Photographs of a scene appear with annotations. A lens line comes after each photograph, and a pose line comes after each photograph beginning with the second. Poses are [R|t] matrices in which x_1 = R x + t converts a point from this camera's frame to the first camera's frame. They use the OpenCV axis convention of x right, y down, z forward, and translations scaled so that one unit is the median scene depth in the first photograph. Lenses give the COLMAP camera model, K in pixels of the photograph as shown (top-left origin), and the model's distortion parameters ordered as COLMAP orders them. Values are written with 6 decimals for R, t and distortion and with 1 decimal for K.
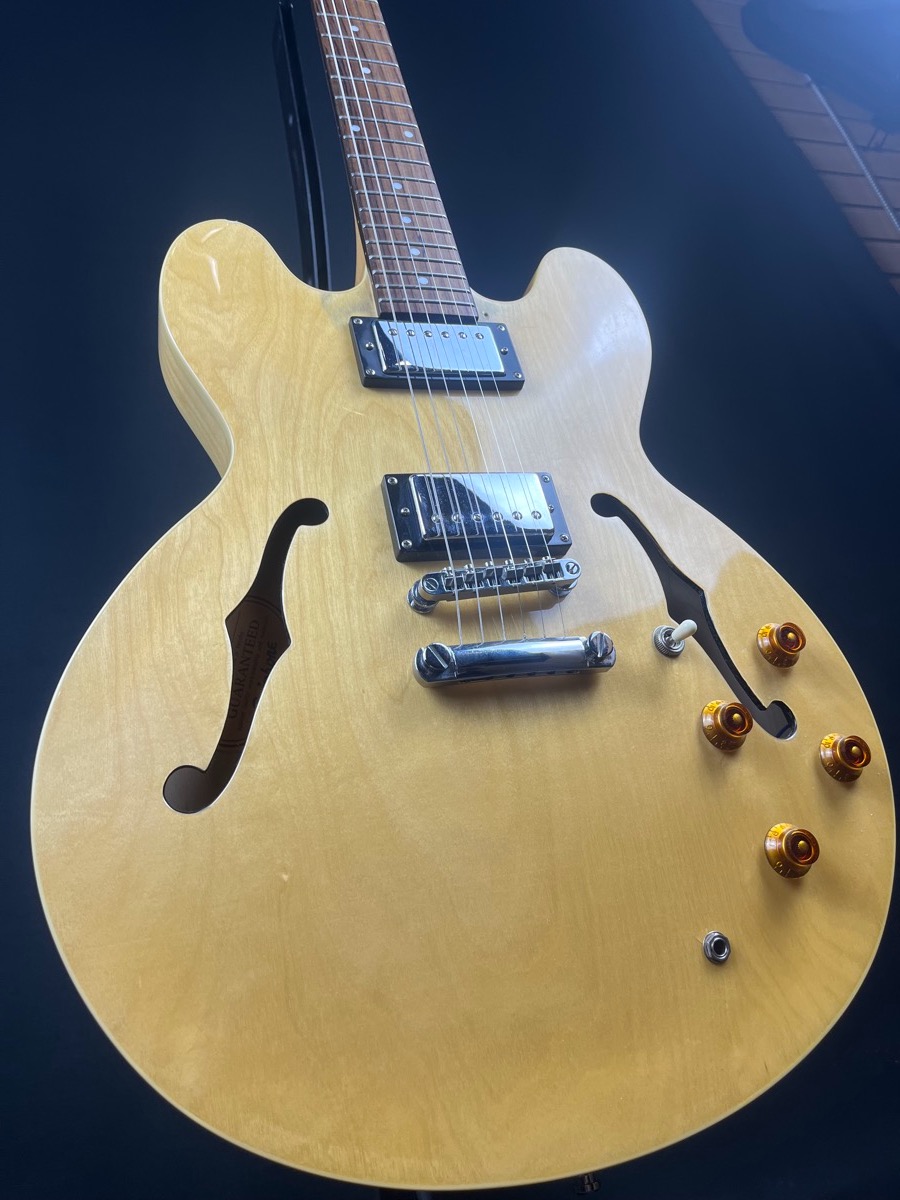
lens RADIAL K [[907.5, 0, 450.0], [0, 907.5, 600.0], [0, 0, 1]] dist [0.048667, -0.092918]
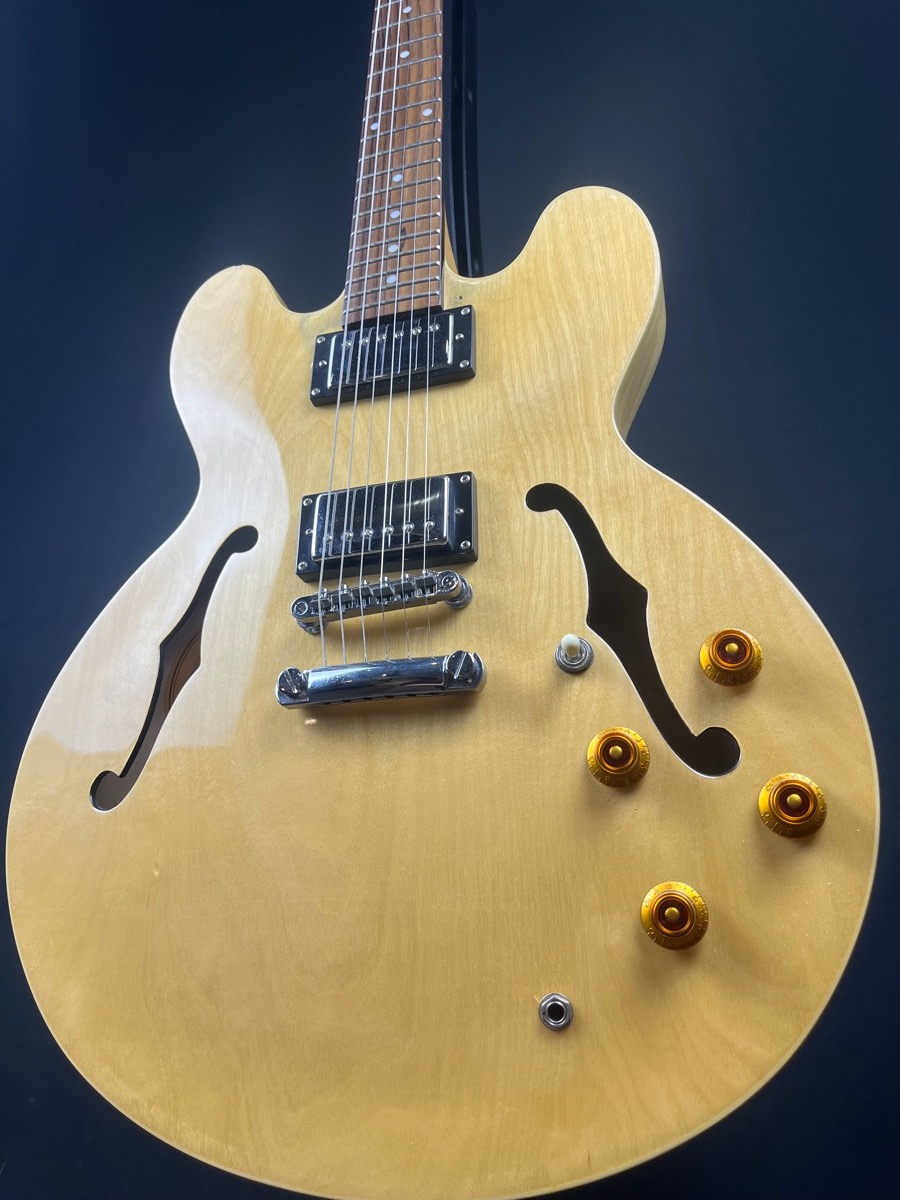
lens RADIAL K [[907.5, 0, 450.0], [0, 907.5, 600.0], [0, 0, 1]] dist [0.048667, -0.092918]
pose [[0.831538, -0.028222, -0.554750, 0.700851], [0.072404, 0.995695, 0.057875, -0.074634], [0.550728, -0.088292, 0.830002, 0.241142]]
